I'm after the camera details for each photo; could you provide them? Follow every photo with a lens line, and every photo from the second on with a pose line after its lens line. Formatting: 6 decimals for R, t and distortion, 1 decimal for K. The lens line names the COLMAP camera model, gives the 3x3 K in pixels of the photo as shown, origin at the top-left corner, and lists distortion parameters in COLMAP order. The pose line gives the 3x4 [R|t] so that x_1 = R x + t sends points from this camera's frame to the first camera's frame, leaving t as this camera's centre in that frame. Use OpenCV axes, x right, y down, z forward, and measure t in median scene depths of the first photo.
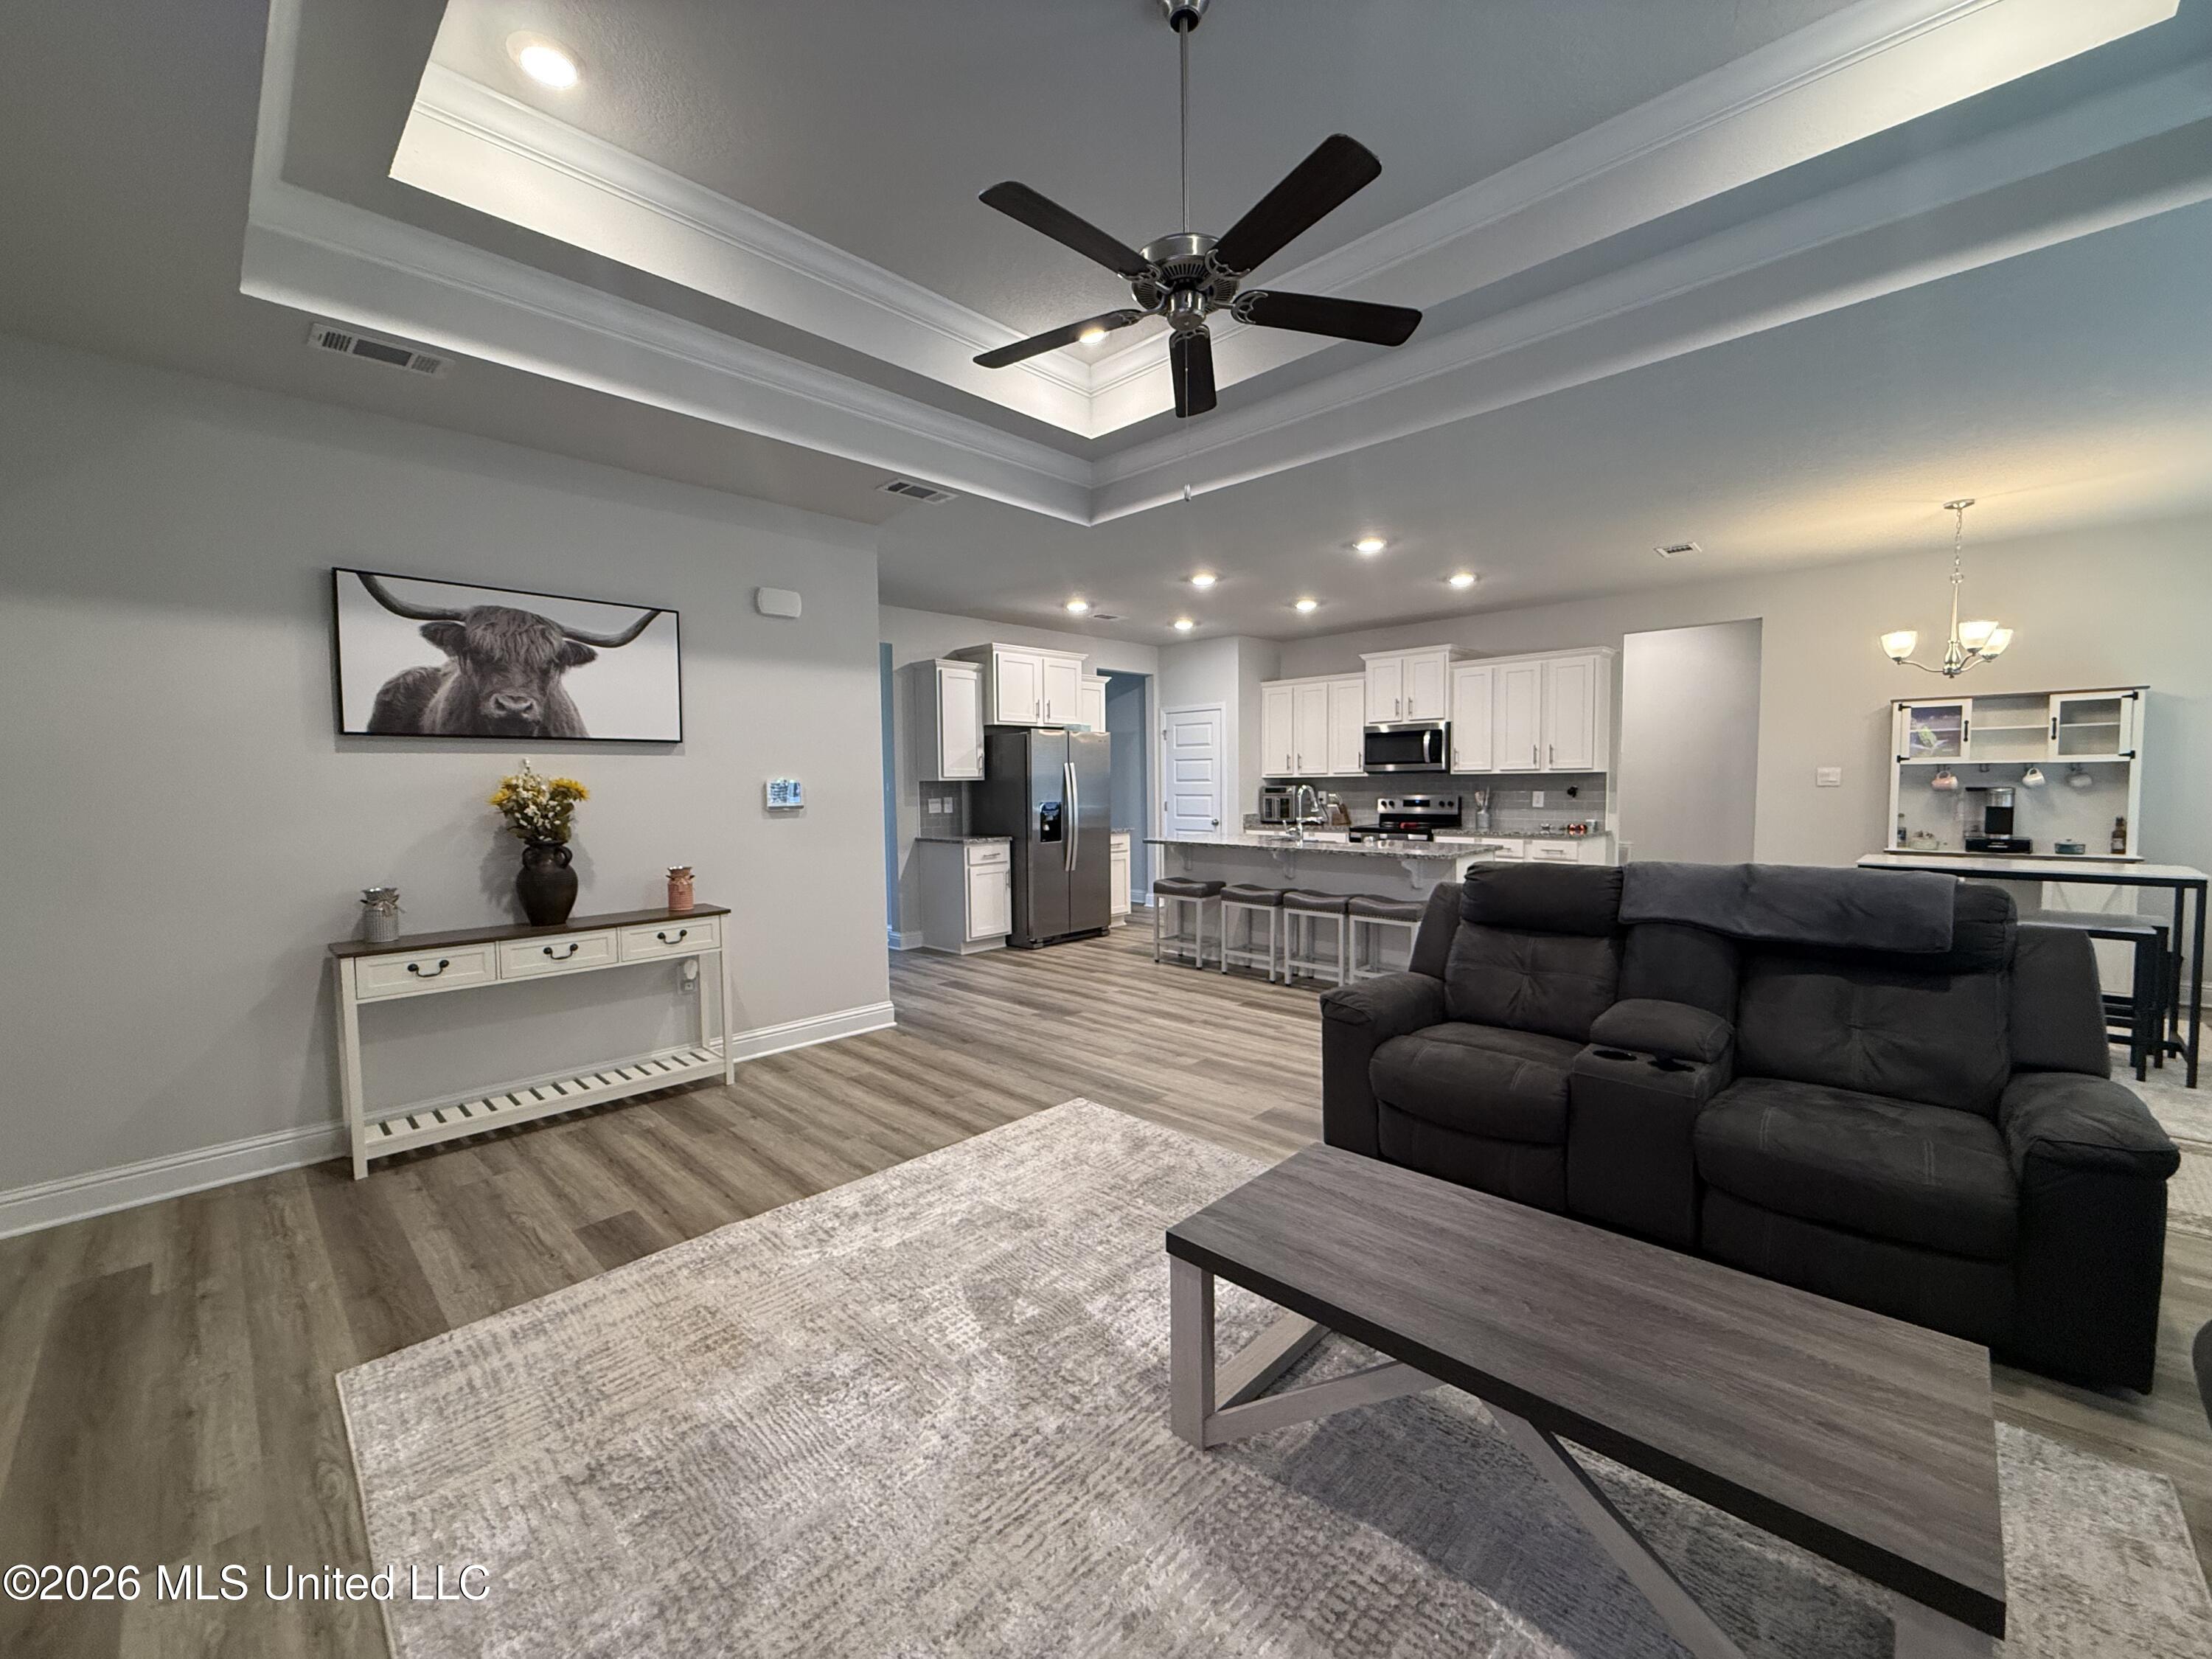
lens RADIAL K [[883.9, 0, 1100.2], [0, 883.9, 827.5], [0, 0, 1]] dist [-0.000127, 0.000109]
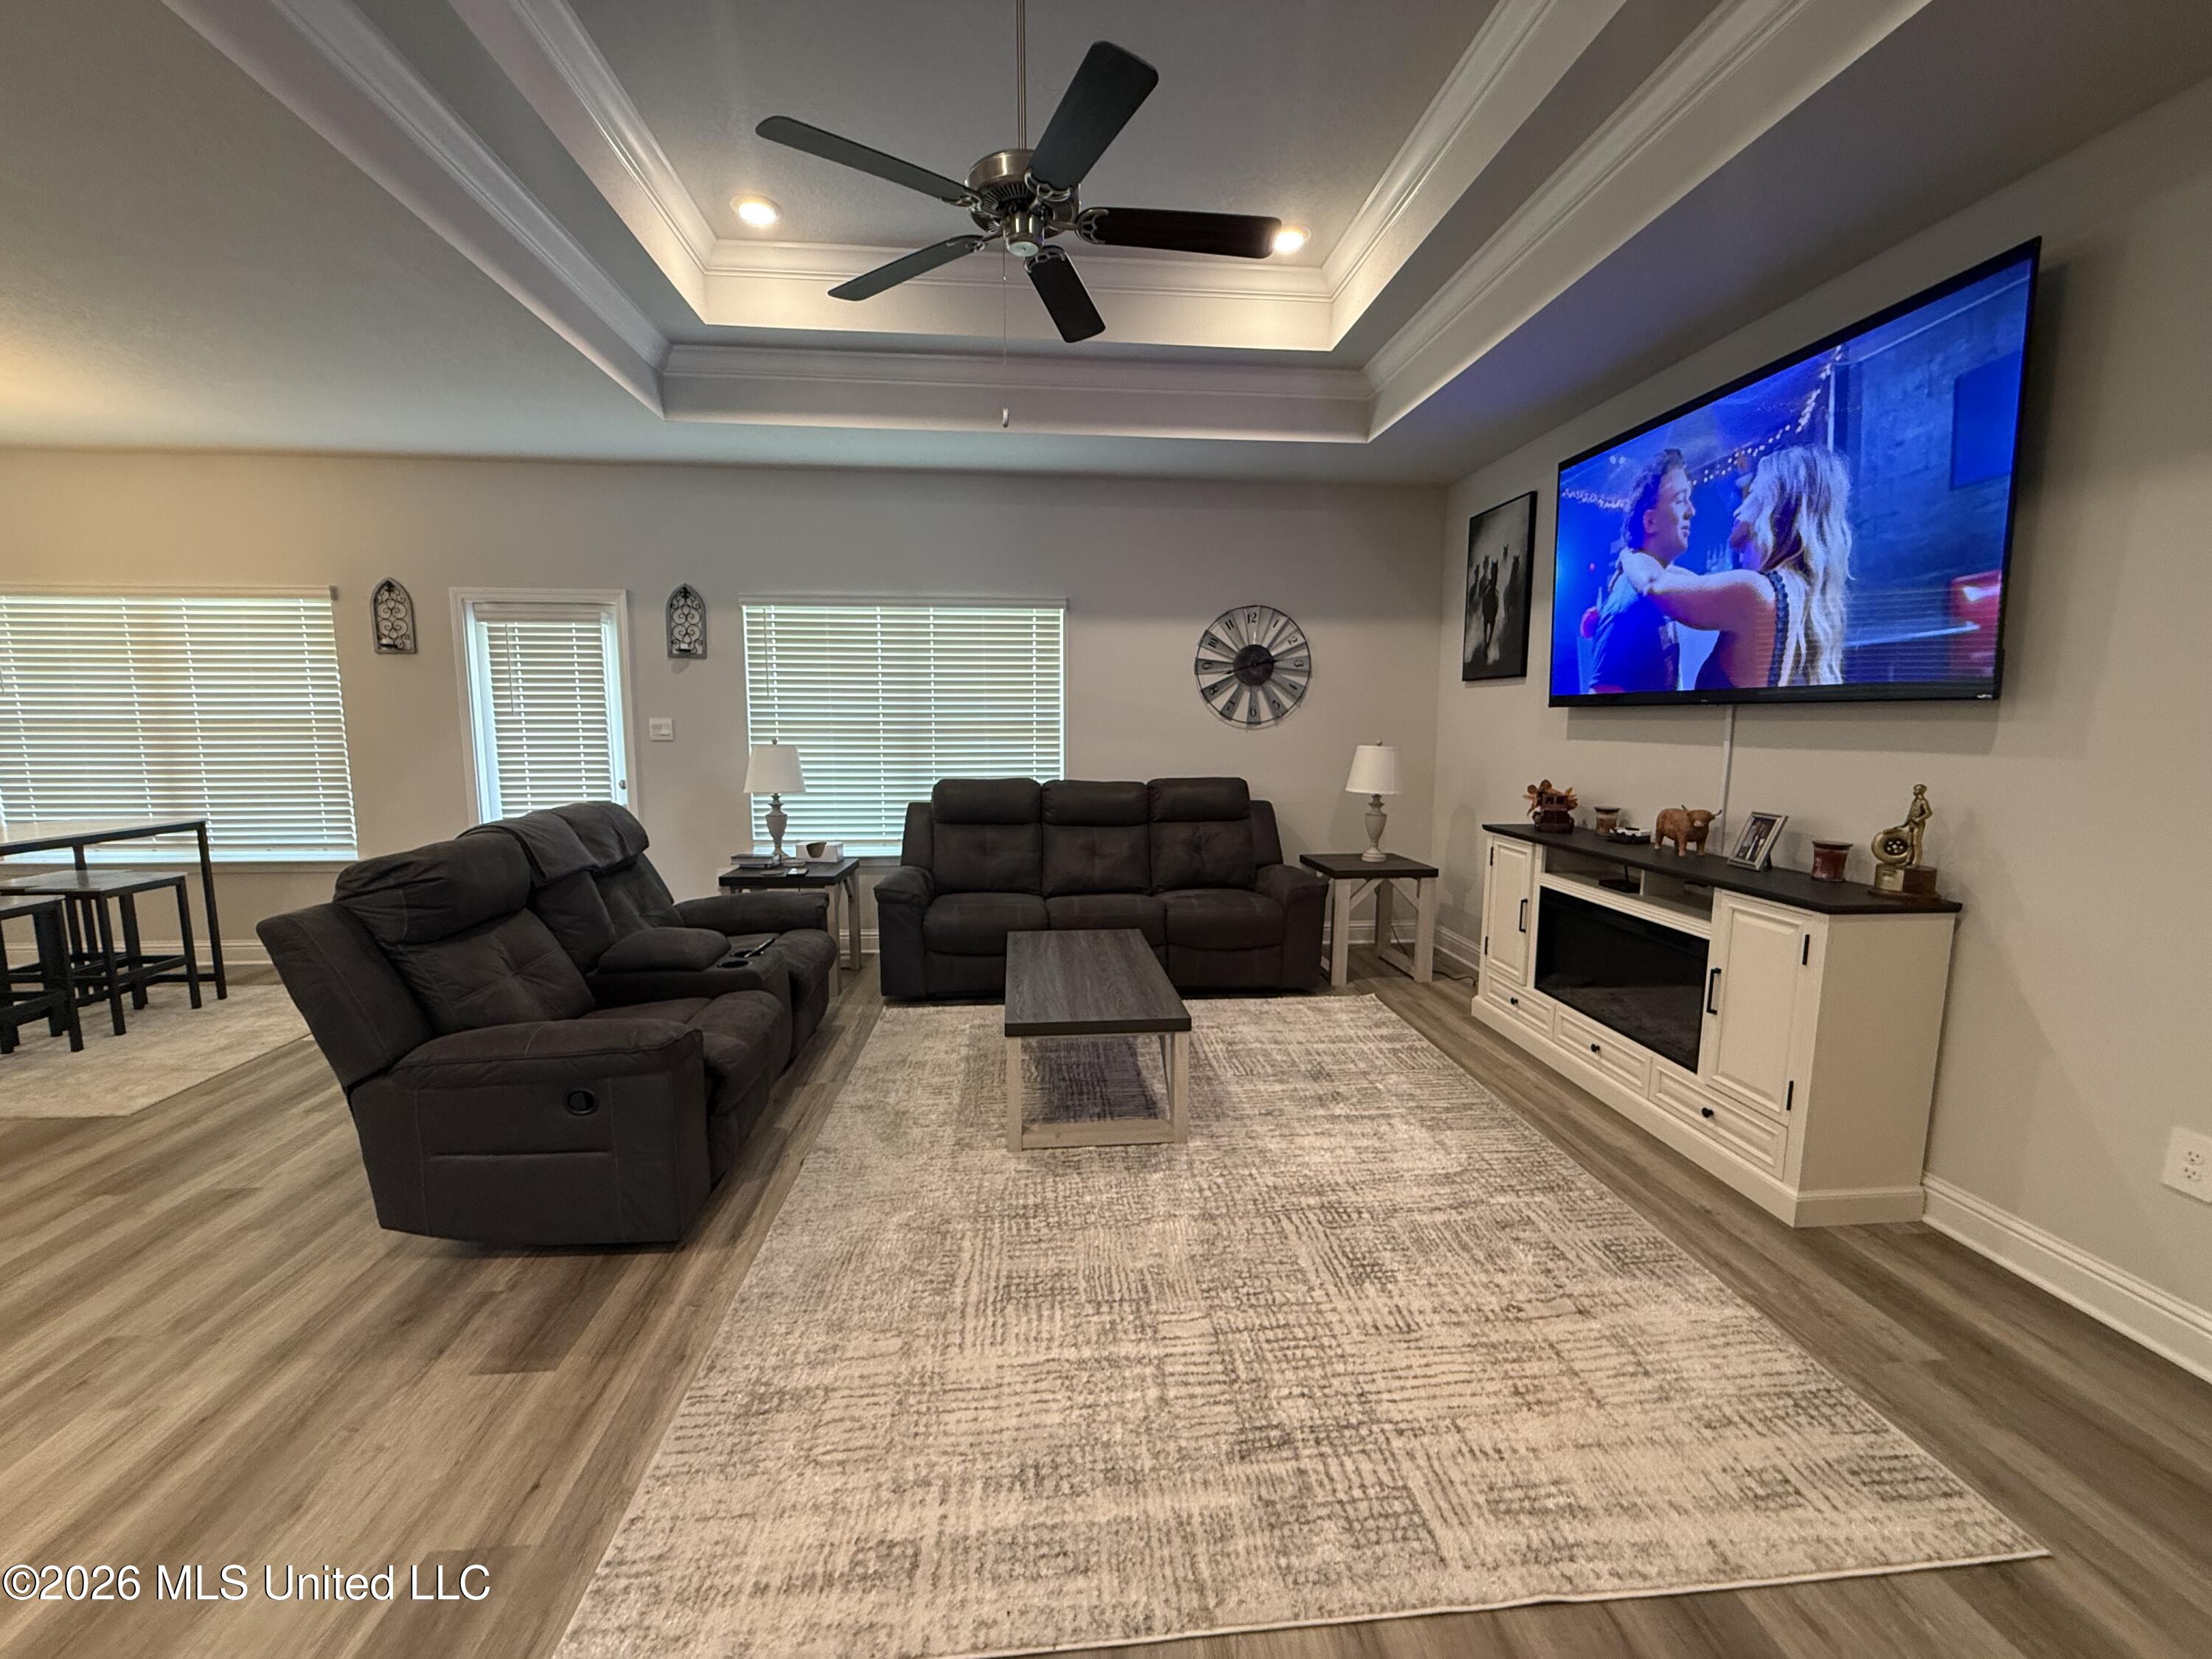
lens RADIAL K [[883.9, 0, 1102.3], [0, 883.9, 828.3], [0, 0, 1]] dist [-0.000127, 0.000109]
pose [[-0.759177, -0.071214, 0.646977, -0.284414], [0.040807, 0.986833, 0.156507, -0.046250], [-0.649604, 0.145218, -0.746275, 0.793773]]
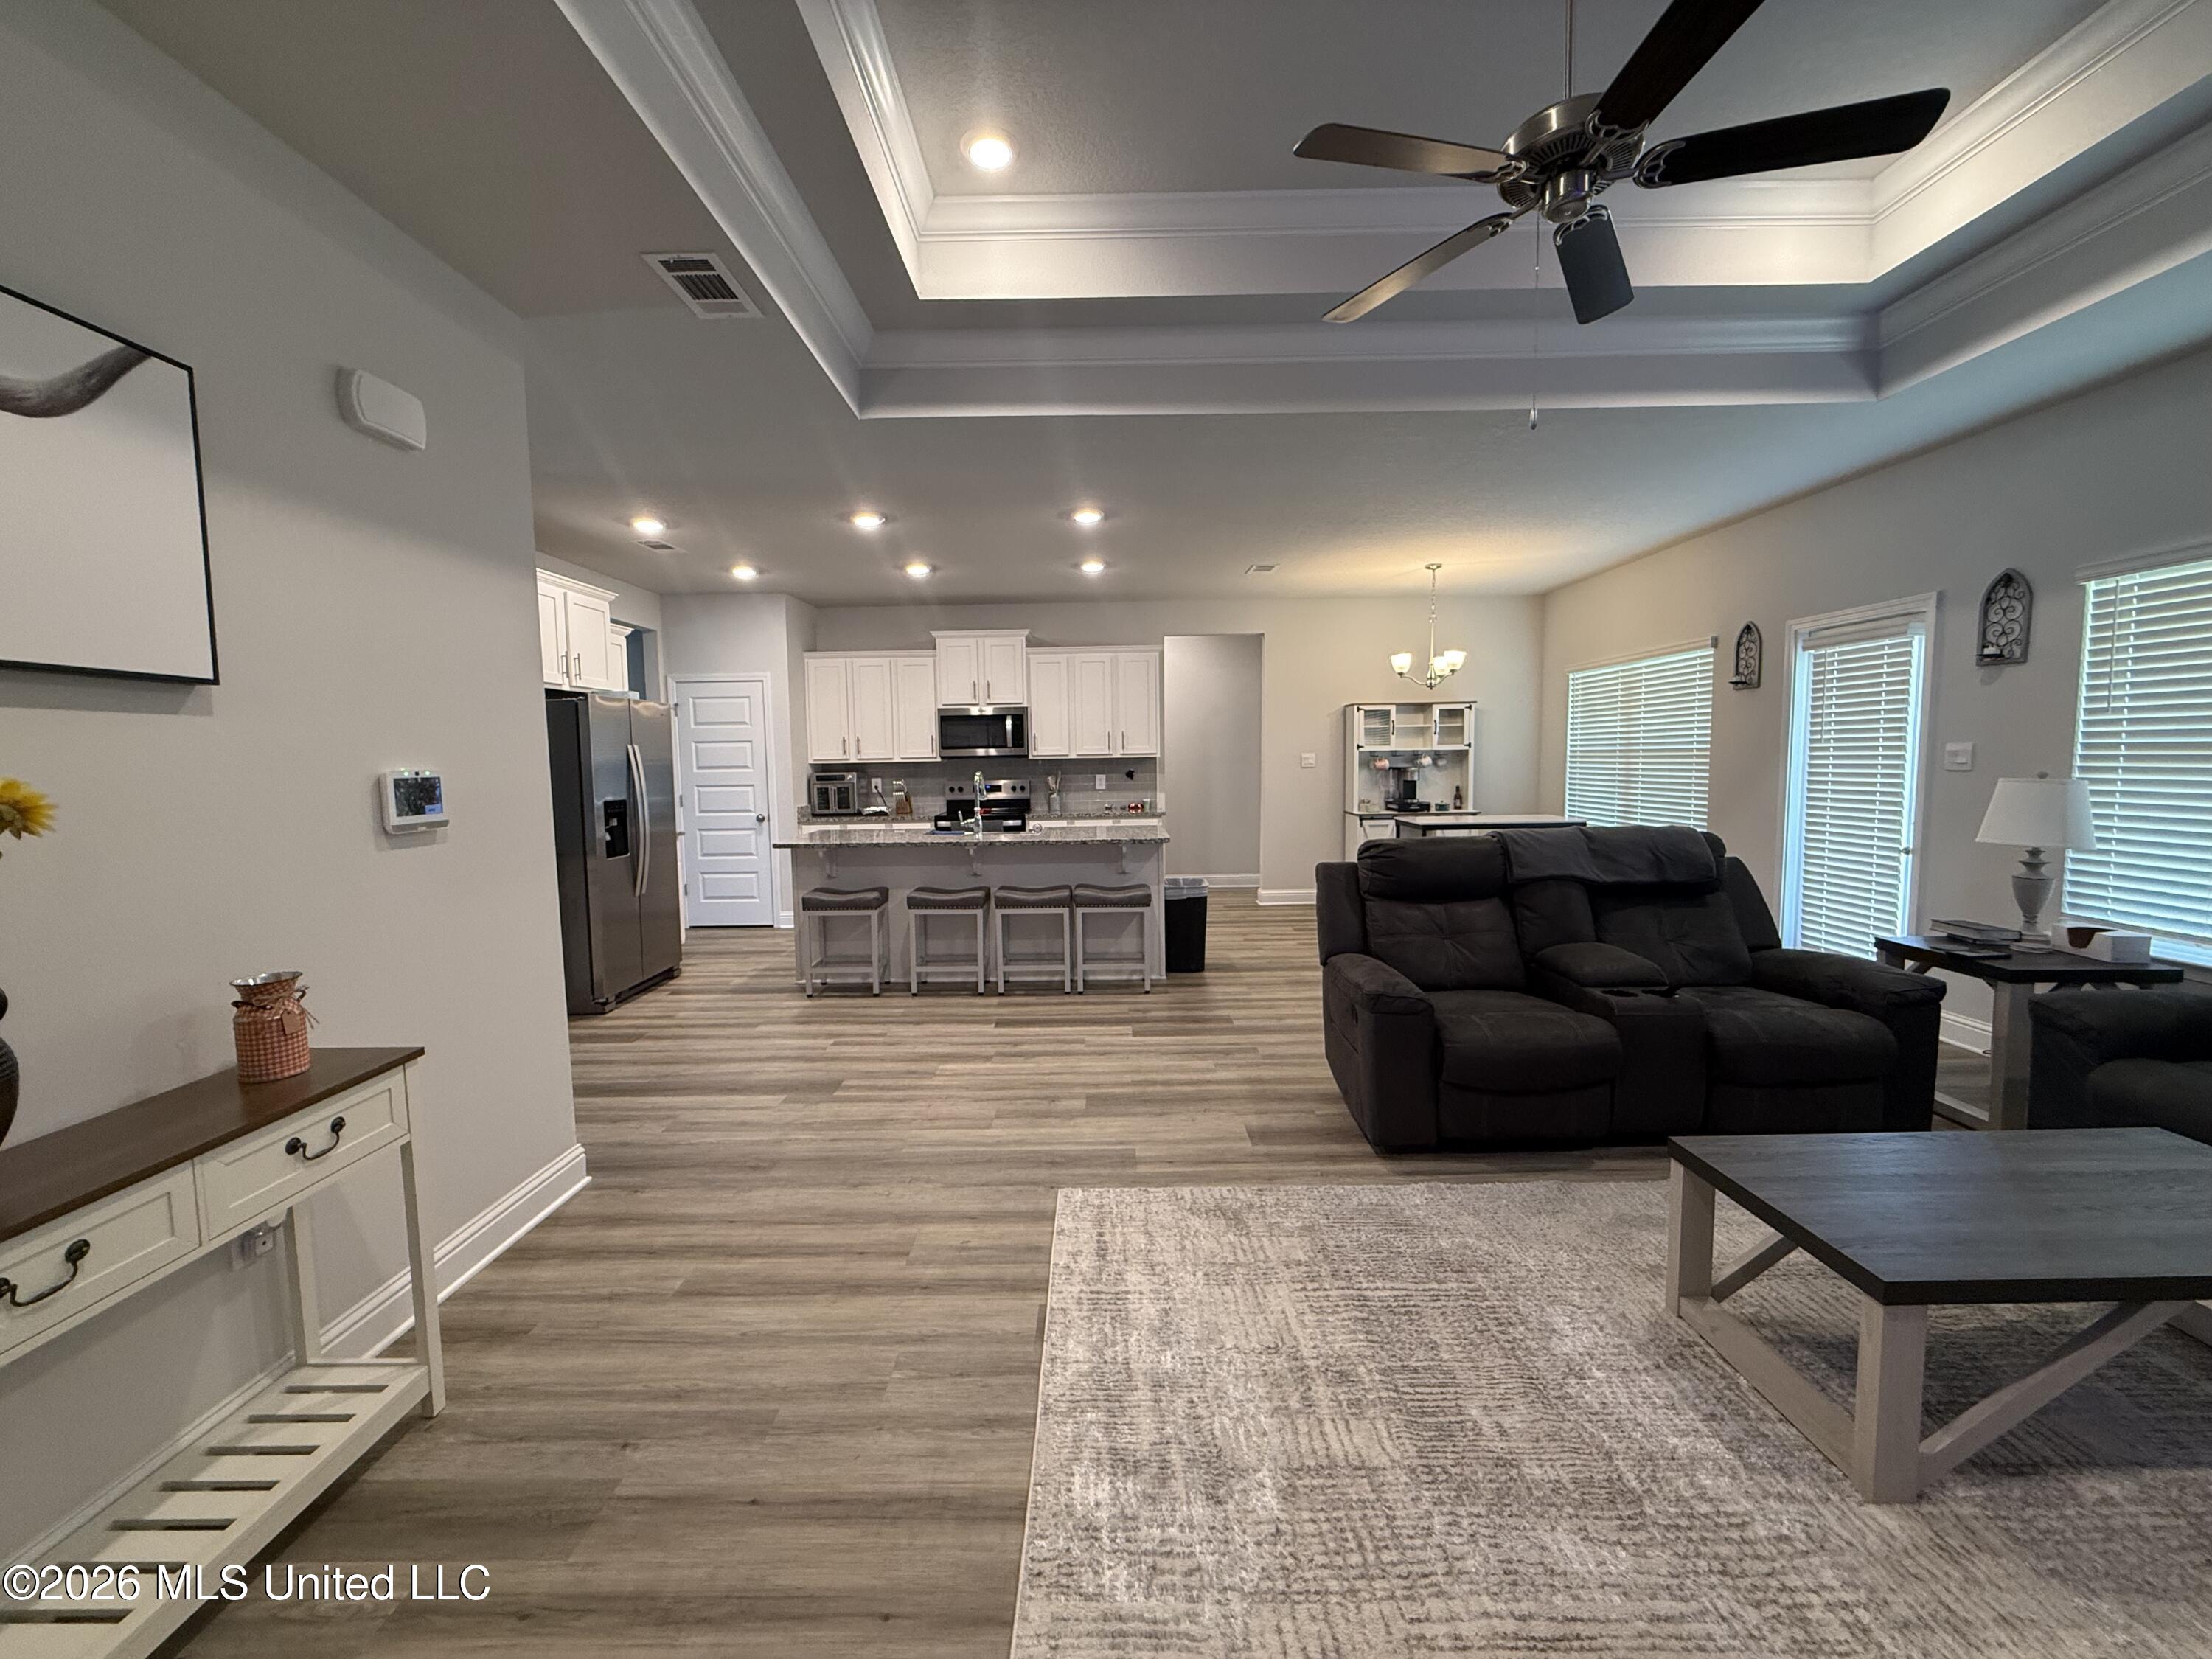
lens RADIAL K [[883.9, 0, 1100.3], [0, 883.9, 828.4], [0, 0, 1]] dist [-0.000127, 0.000109]
pose [[0.718862, -0.056346, 0.692865, -0.375762], [0.044750, 0.998393, 0.034763, -0.018620], [-0.693711, 0.006016, 0.720229, 0.323488]]
